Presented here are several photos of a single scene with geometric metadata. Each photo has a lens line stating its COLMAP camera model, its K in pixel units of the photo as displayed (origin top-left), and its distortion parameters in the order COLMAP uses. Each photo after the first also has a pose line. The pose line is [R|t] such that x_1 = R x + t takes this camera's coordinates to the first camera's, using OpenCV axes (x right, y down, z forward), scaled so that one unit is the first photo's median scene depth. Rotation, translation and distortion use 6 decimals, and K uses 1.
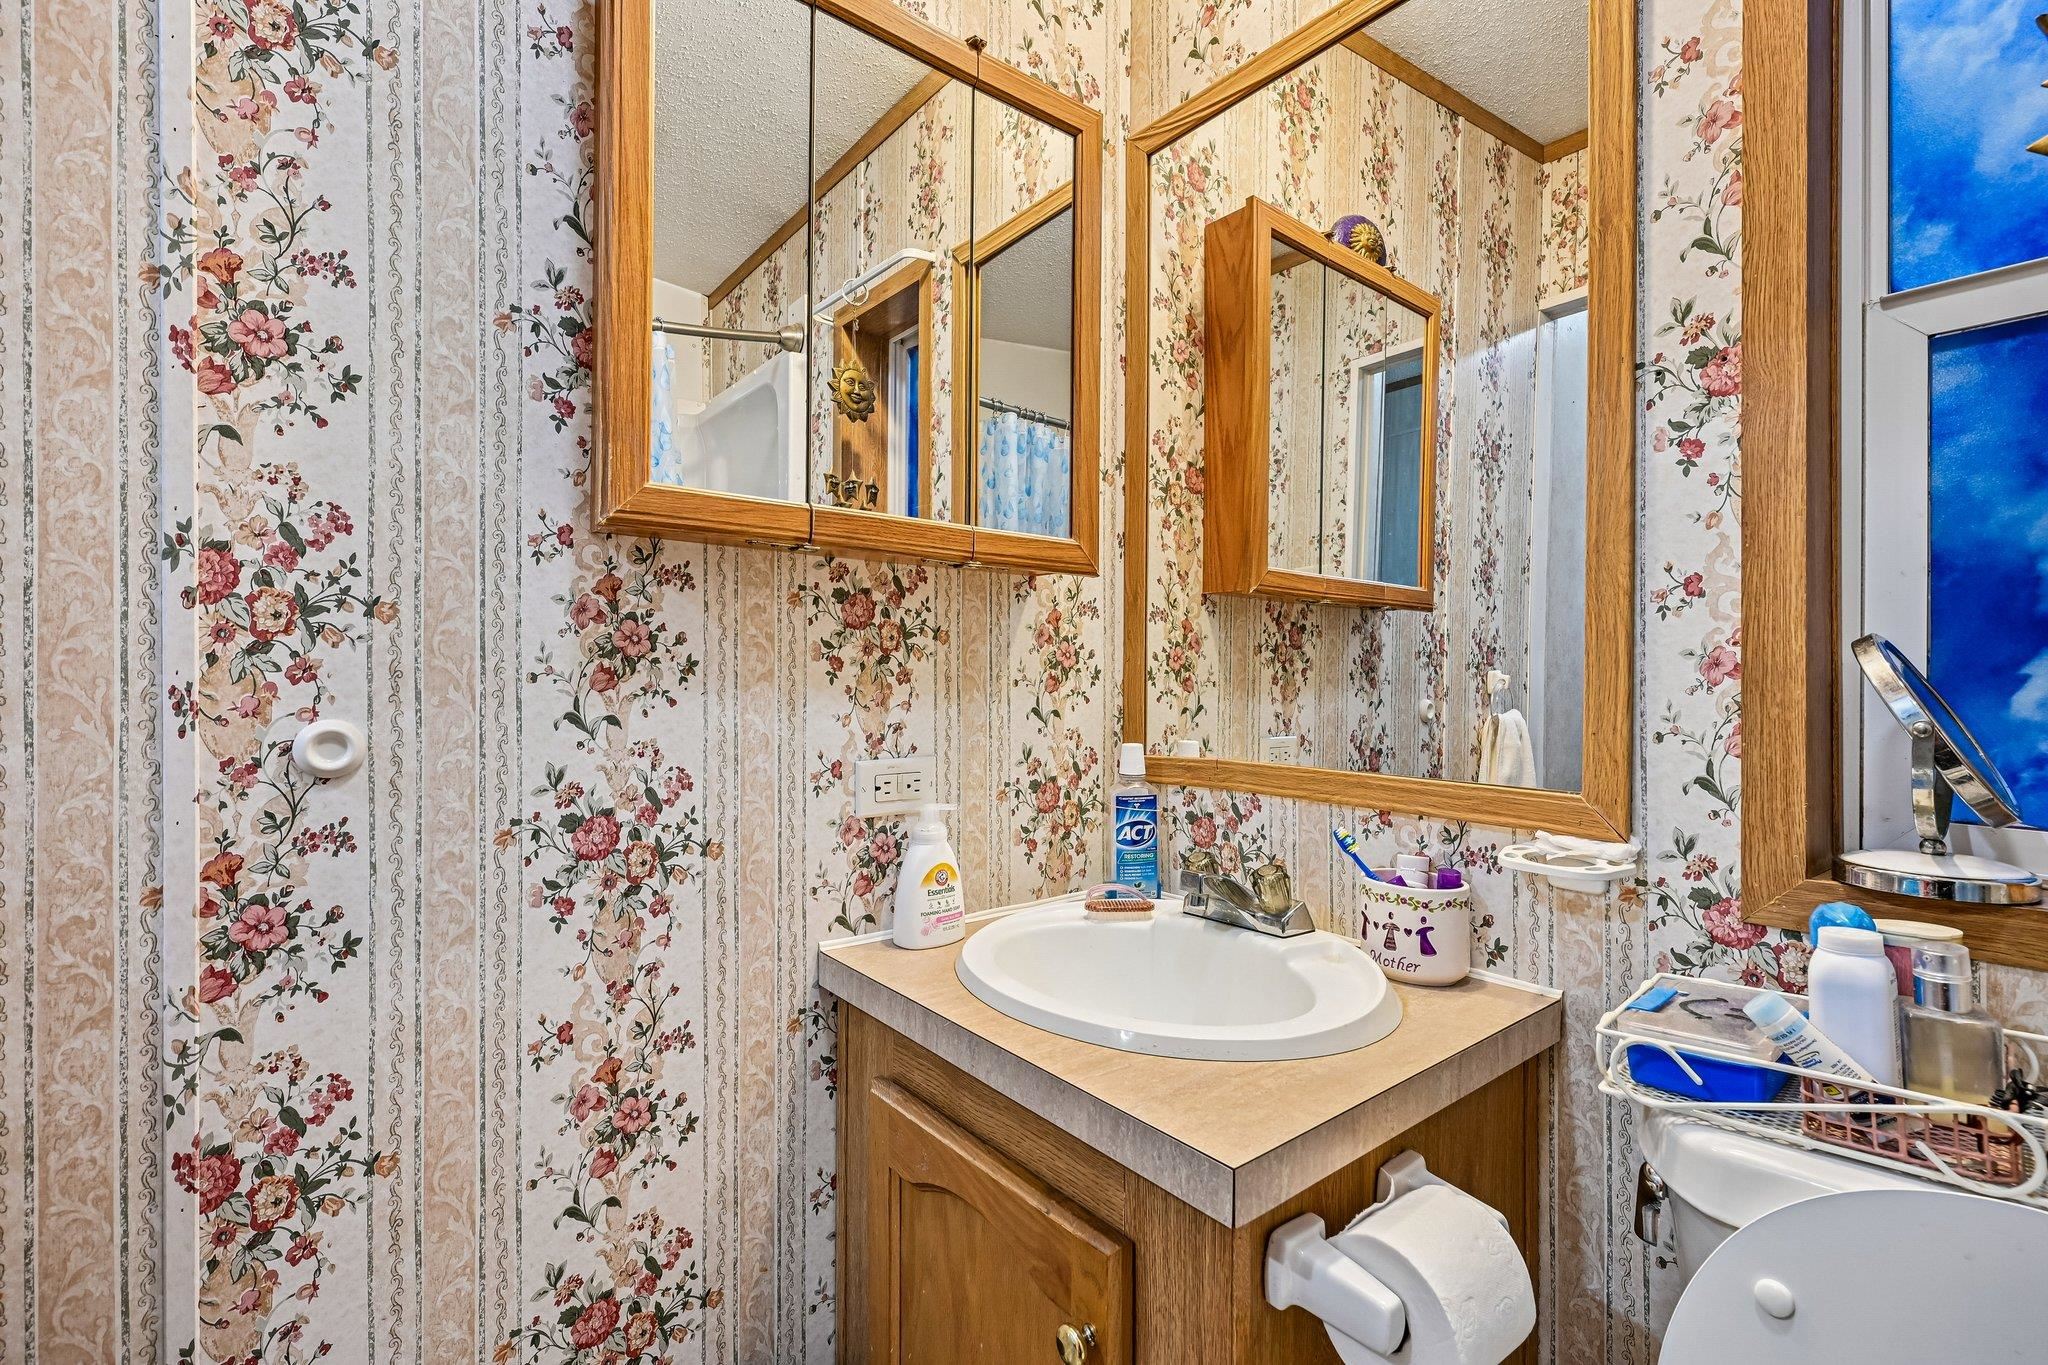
lens RADIAL K [[914.7, 0, 1021.8], [0, 914.7, 682.5], [0, 0, 1]] dist [-0.002111, 0.001616]
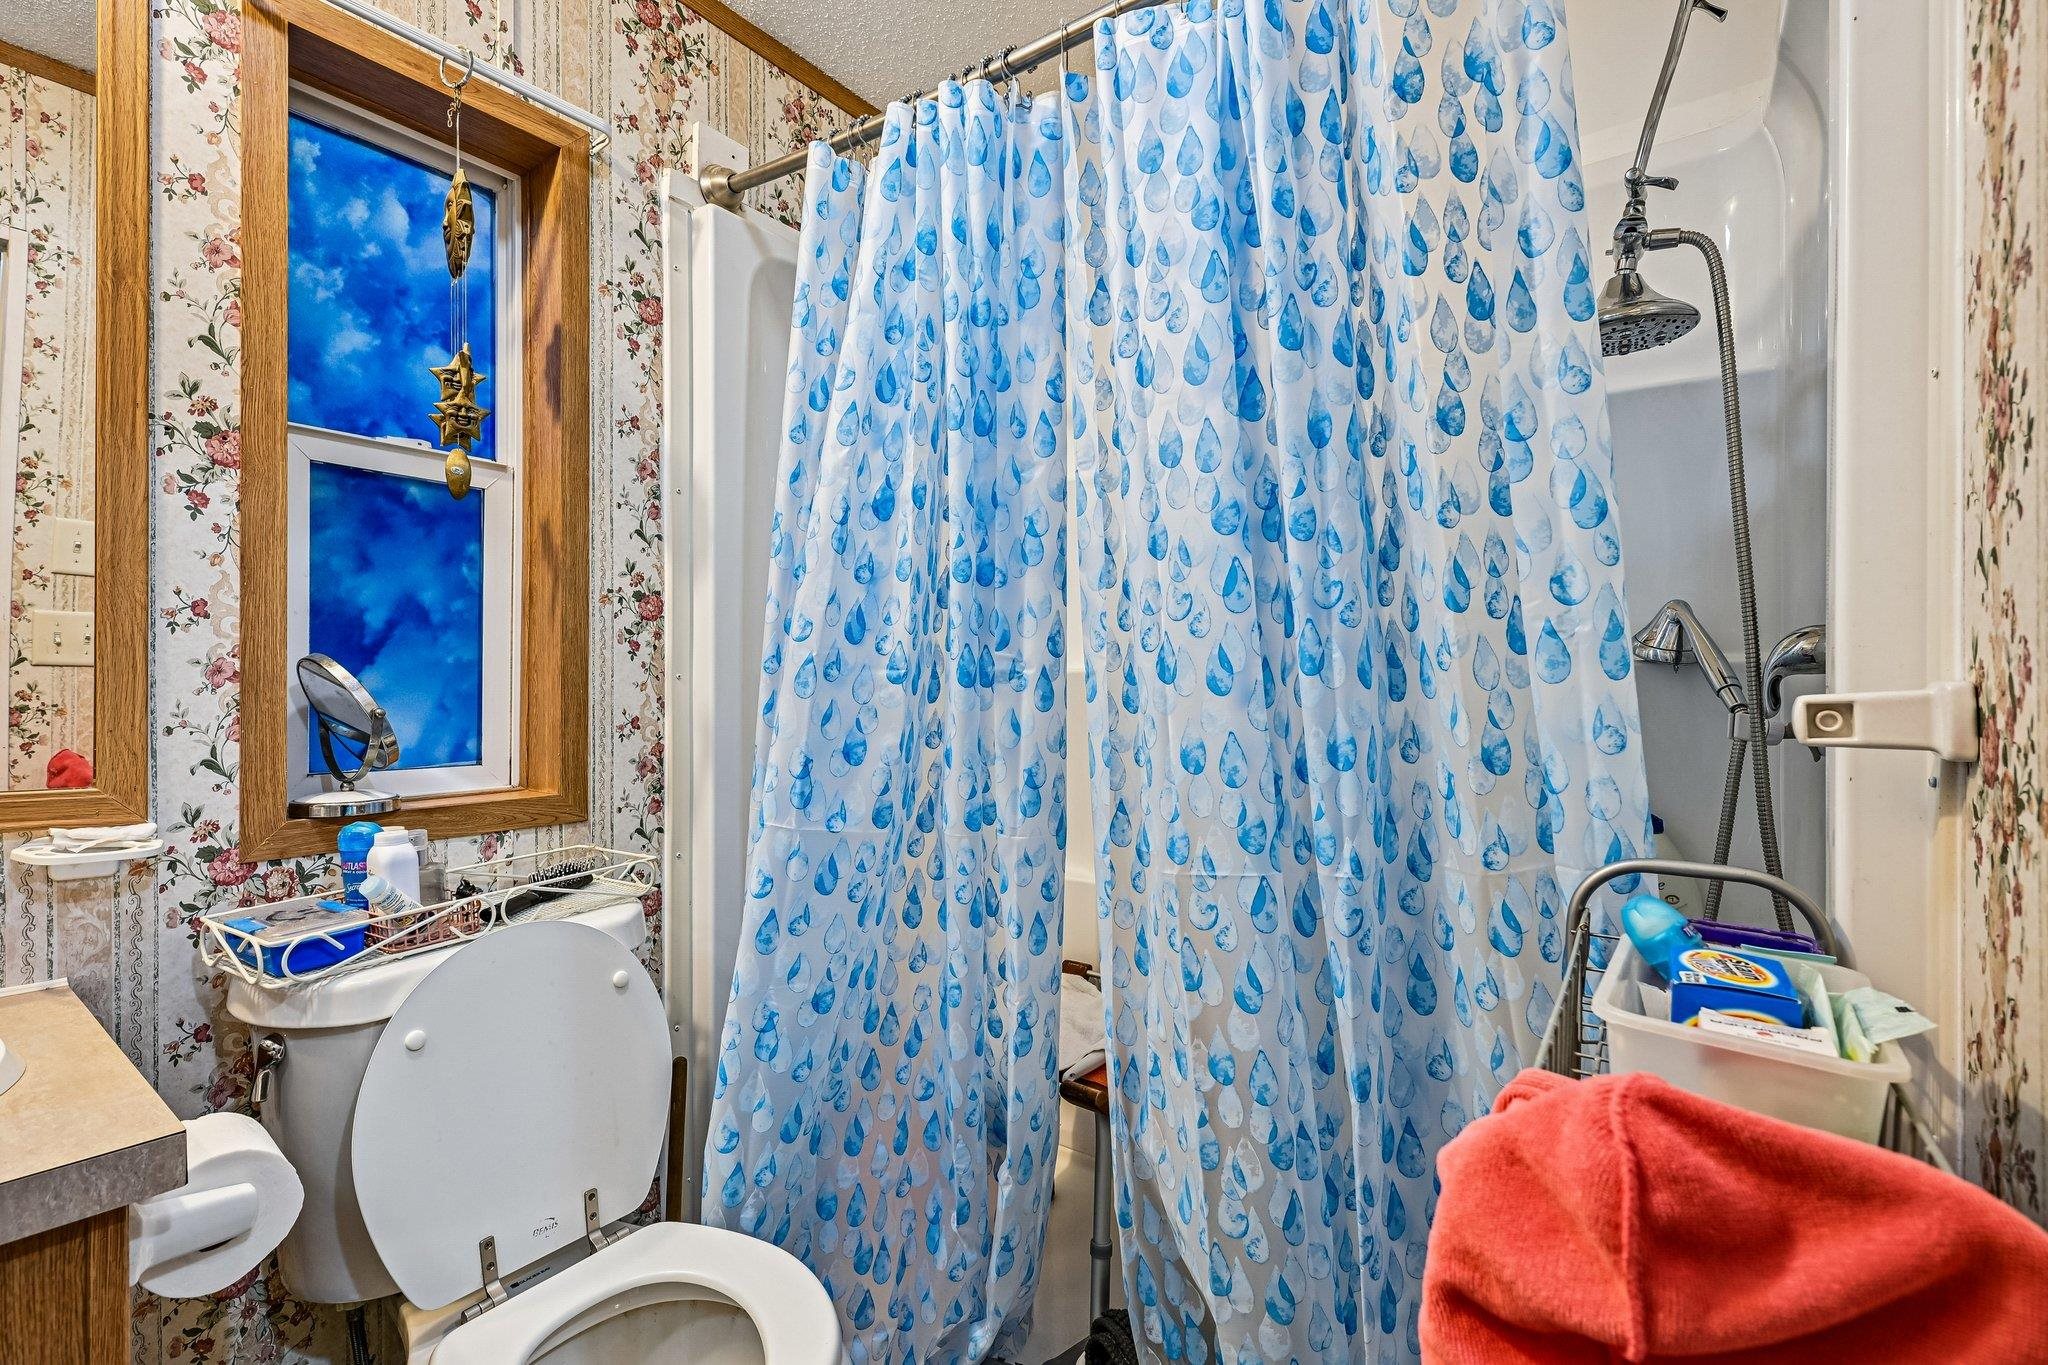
lens RADIAL K [[914.7, 0, 1022.2], [0, 914.7, 686.0], [0, 0, 1]] dist [-0.002111, 0.001616]
pose [[-0.244660, -0.000213, 0.969609, -0.775972], [-0.002165, 0.999998, -0.000326, -0.001044], [-0.969607, -0.002179, -0.244659, 0.210379]]
